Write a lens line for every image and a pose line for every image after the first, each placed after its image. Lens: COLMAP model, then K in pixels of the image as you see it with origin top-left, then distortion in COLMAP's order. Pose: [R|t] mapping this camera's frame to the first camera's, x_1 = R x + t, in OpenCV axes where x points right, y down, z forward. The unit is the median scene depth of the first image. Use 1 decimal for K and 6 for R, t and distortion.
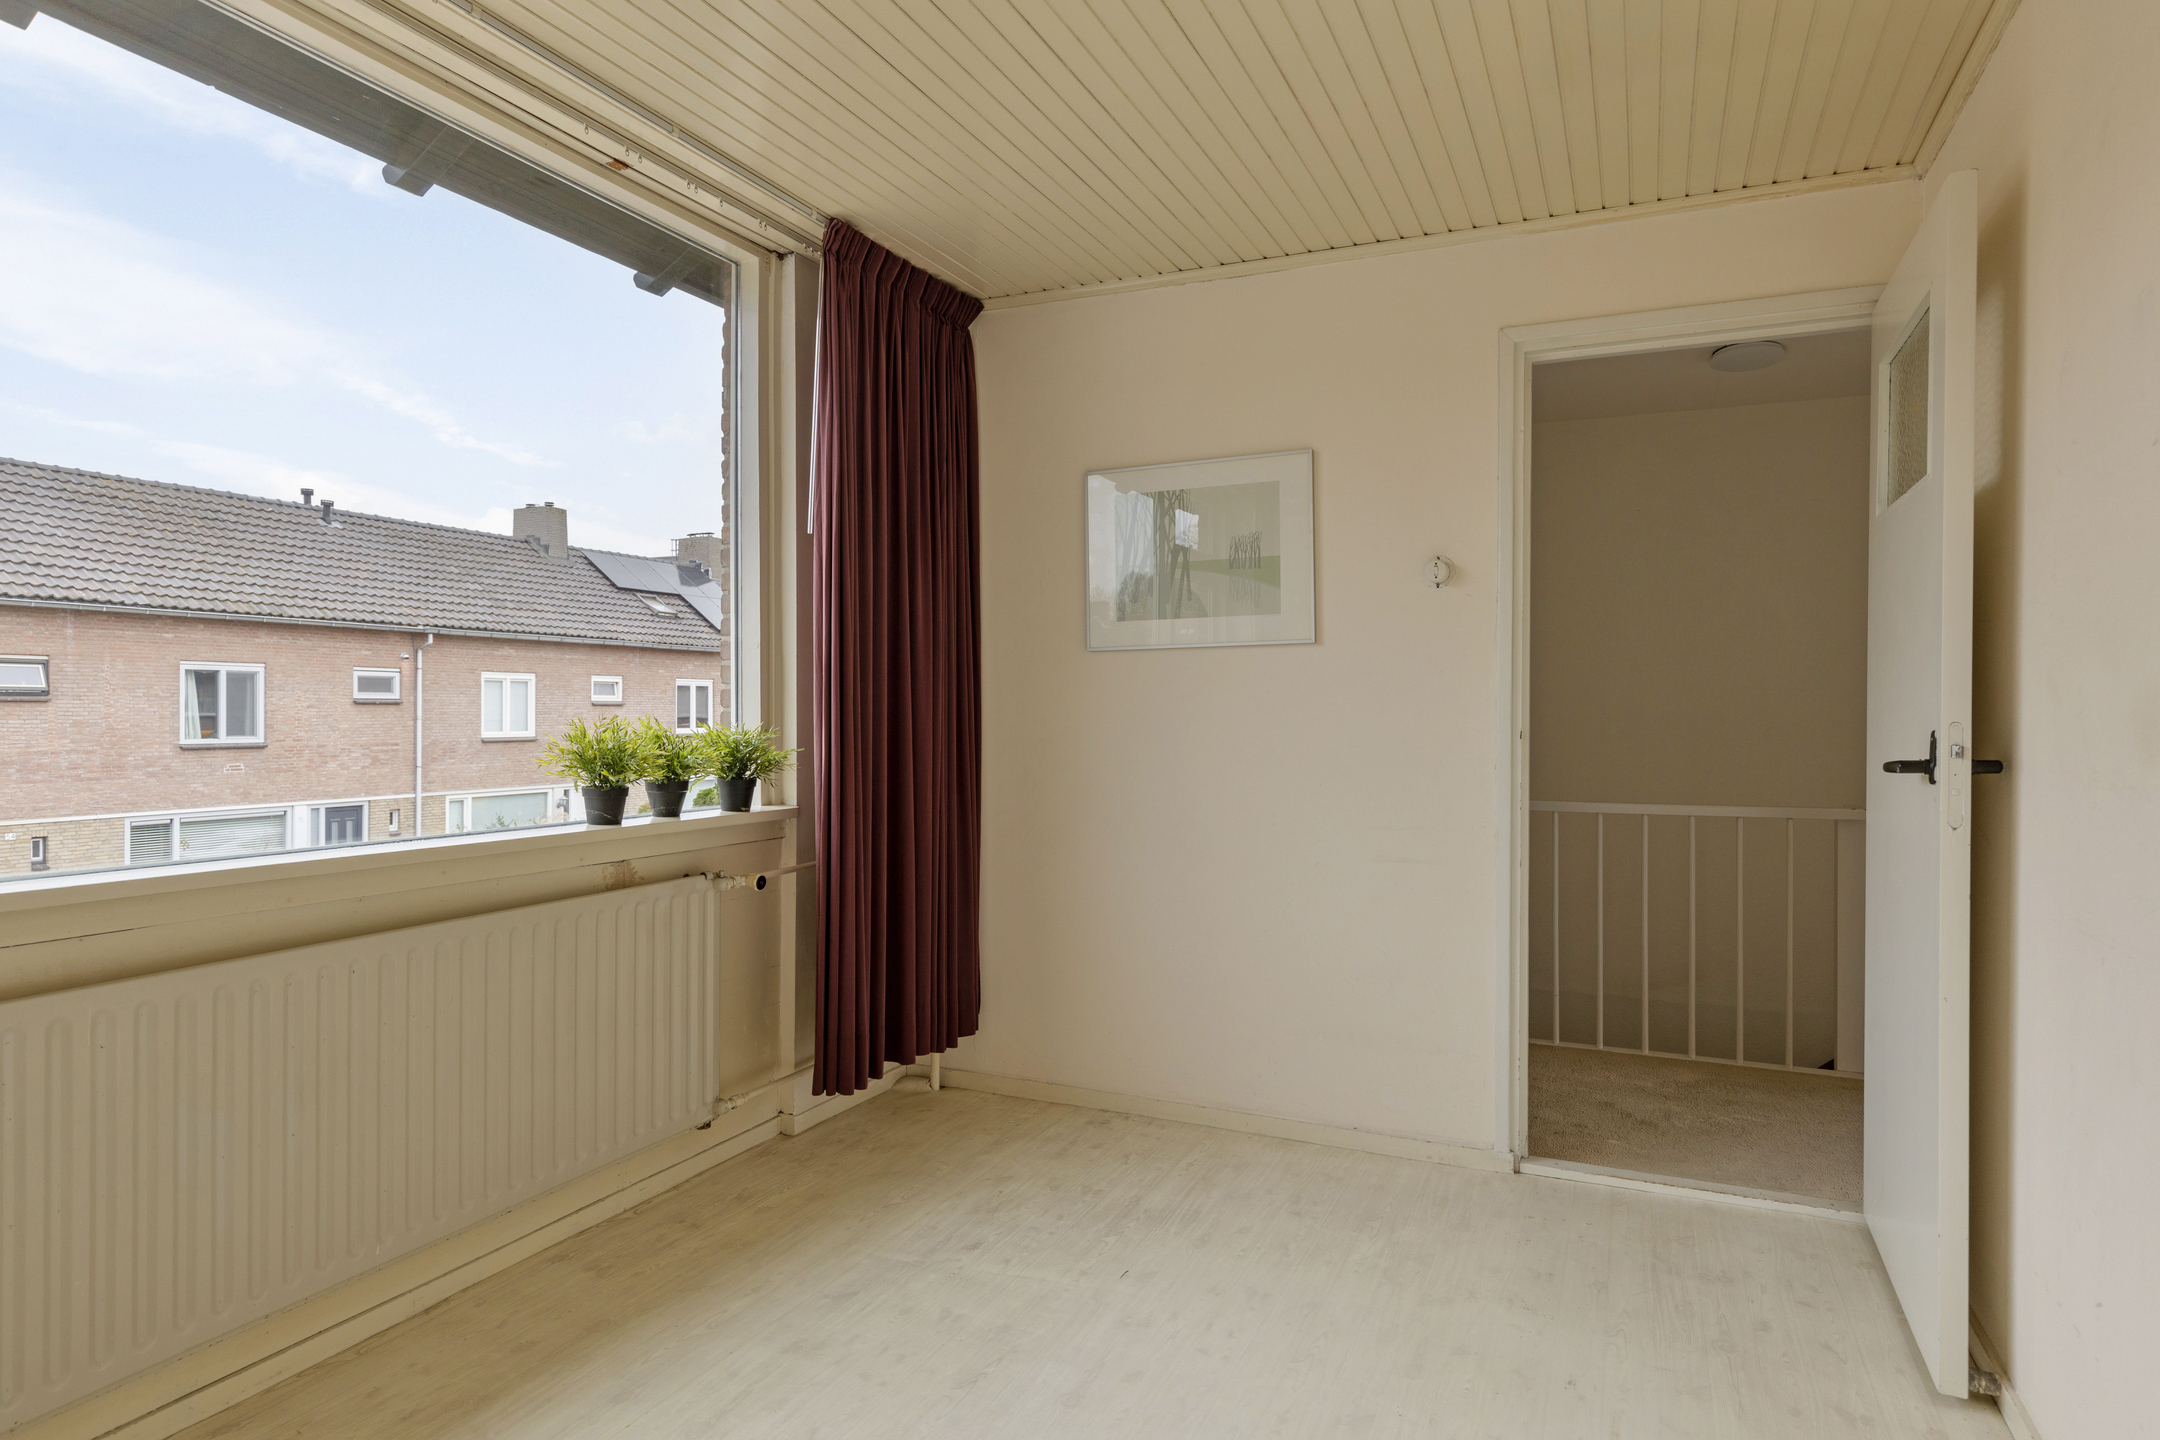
lens RADIAL K [[1232.5, 0, 1095.8], [0, 1232.5, 713.7], [0, 0, 1]] dist [0.029084, 0.000090]
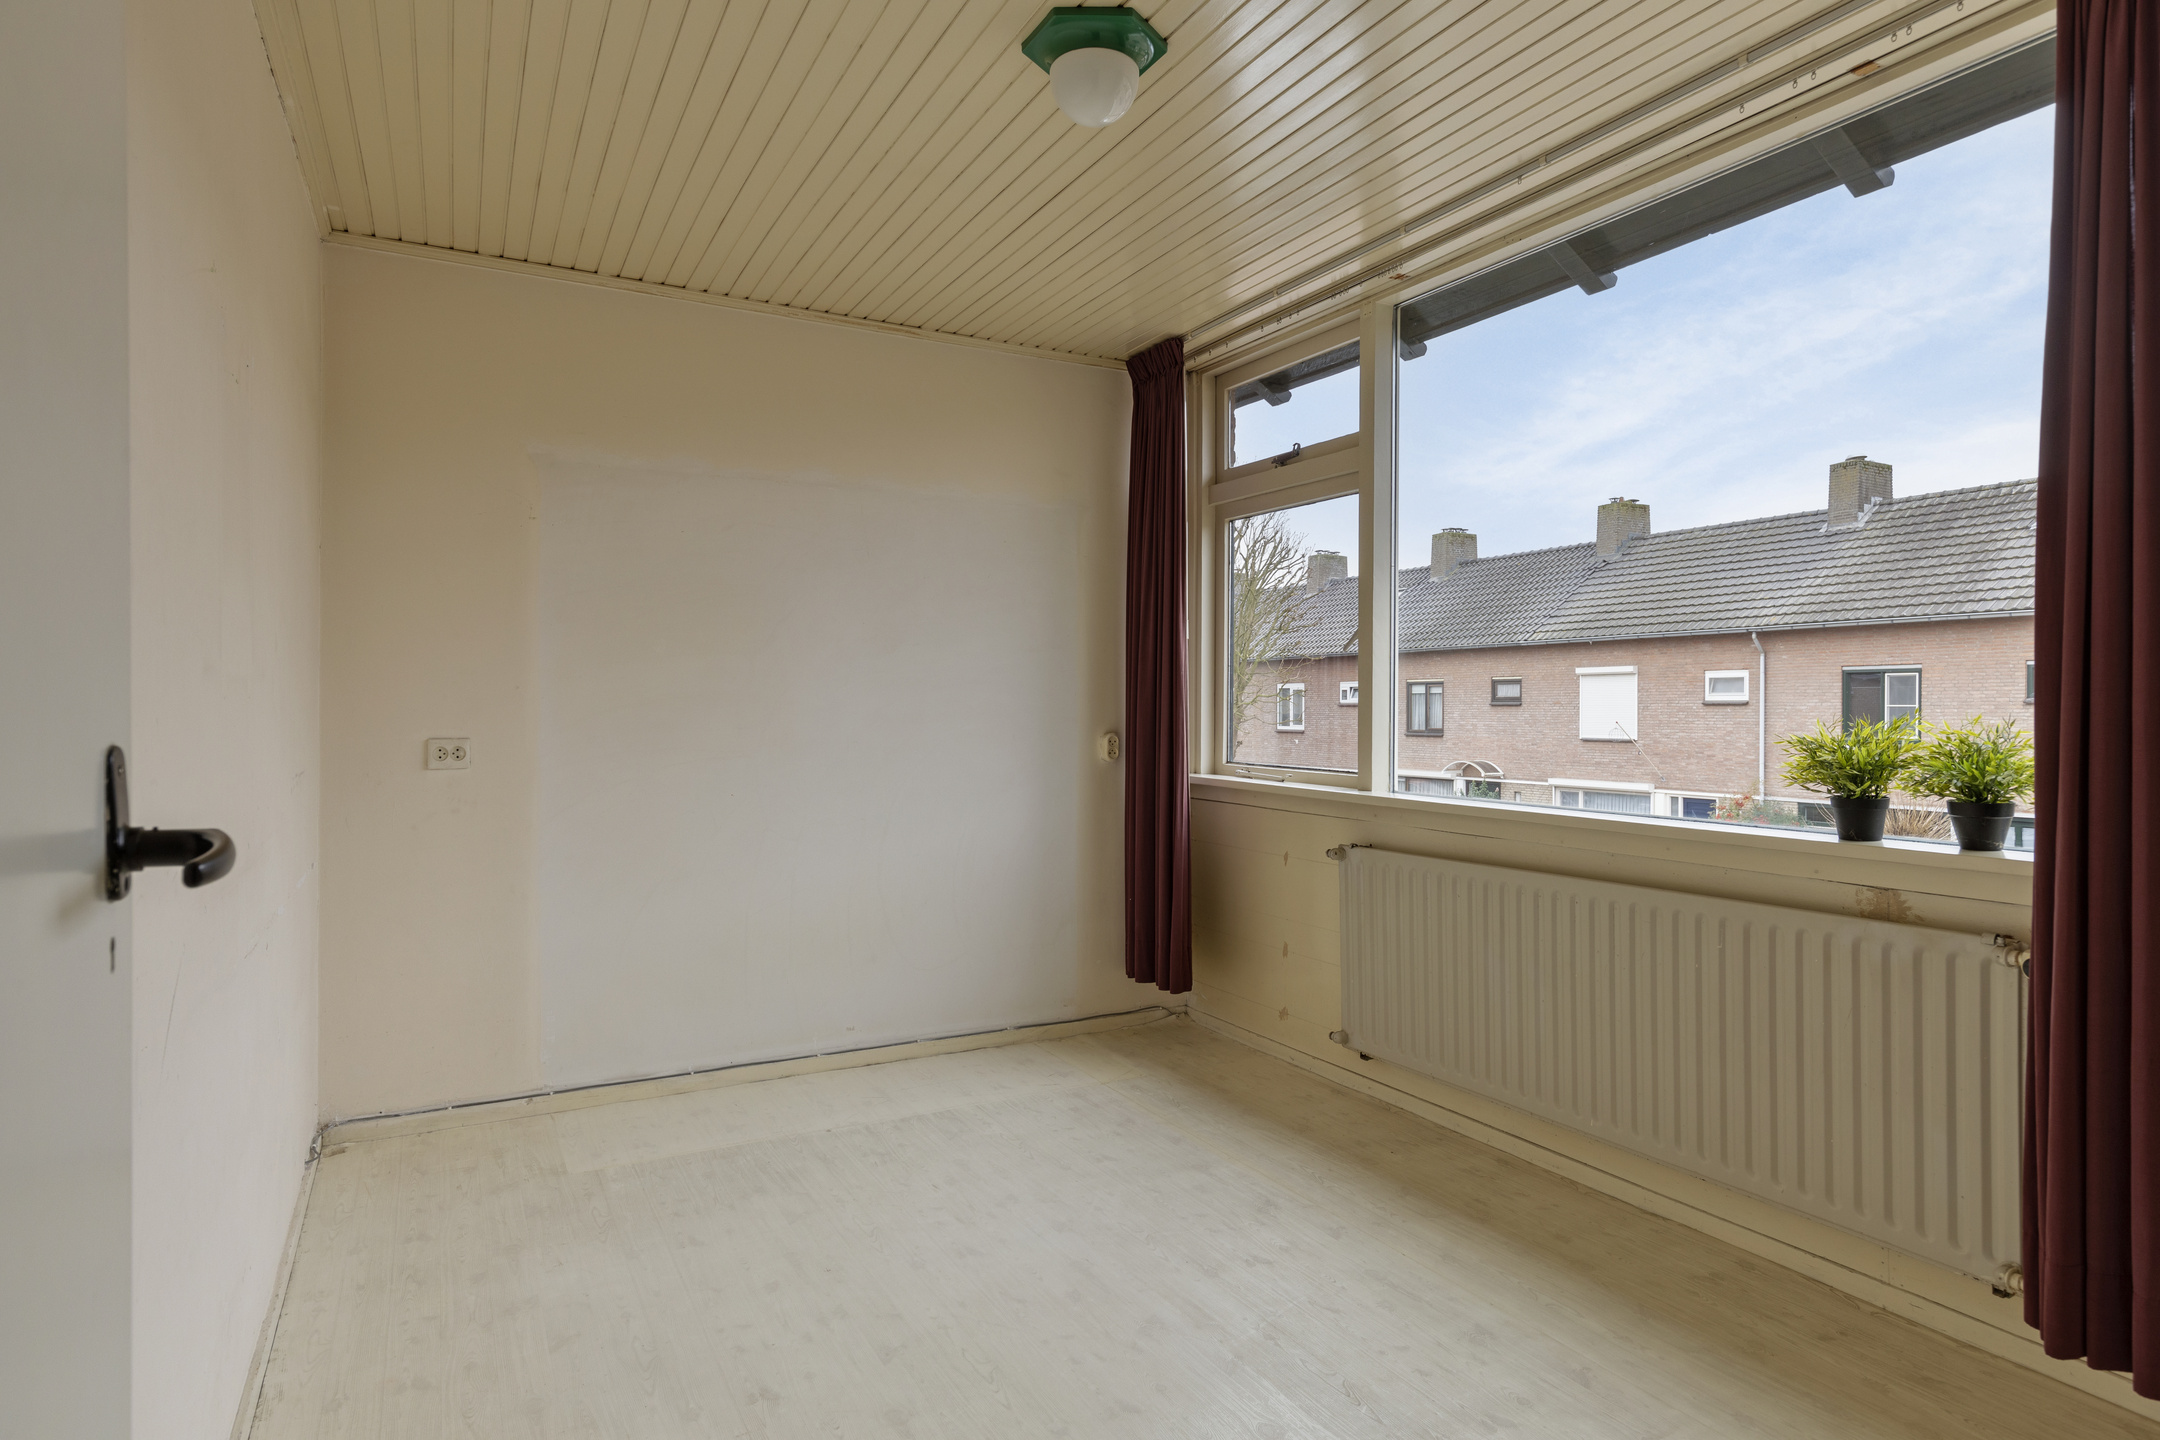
lens RADIAL K [[1232.5, 0, 1092.7], [0, 1232.5, 720.3], [0, 0, 1]] dist [0.029084, 0.000090]
pose [[-0.615912, 0.005921, -0.787793, 0.686236], [0.002570, 0.999982, 0.005506, 0.000059], [0.787811, 0.001366, -0.615916, 1.244853]]
